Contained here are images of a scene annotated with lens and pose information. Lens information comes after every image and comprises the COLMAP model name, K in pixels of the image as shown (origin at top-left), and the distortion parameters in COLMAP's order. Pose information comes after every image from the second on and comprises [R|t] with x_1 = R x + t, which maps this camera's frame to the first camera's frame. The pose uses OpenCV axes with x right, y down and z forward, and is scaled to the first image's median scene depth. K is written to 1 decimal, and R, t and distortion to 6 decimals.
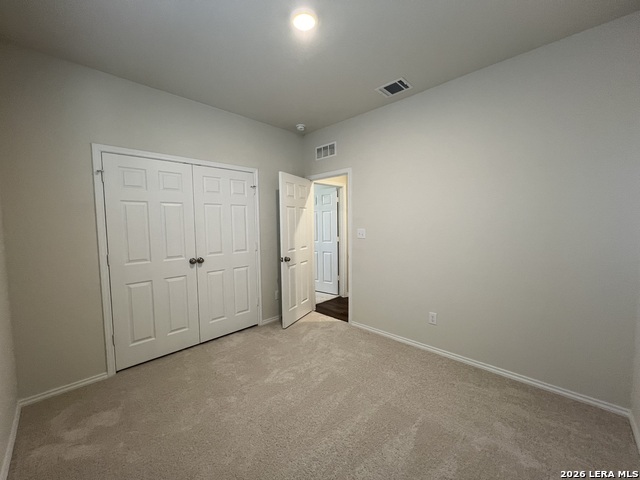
lens RADIAL K [[255.3, 0, 320.0], [0, 255.3, 240.0], [0, 0, 1]] dist [-0.000216, 0.000001]
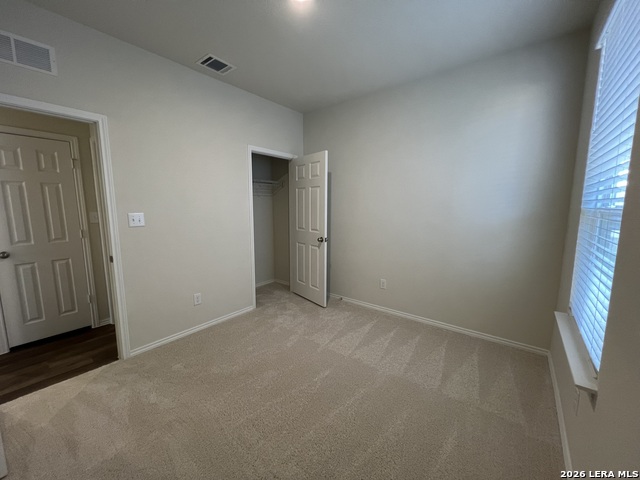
lens RADIAL K [[255.3, 0, 320.0], [0, 255.3, 240.0], [0, 0, 1]] dist [-0.000216, 0.000001]
pose [[-0.107967, -0.126257, 0.986105, -0.796349], [0.073956, 0.988134, 0.134615, -0.037851], [-0.991400, 0.087462, -0.097349, 0.773160]]
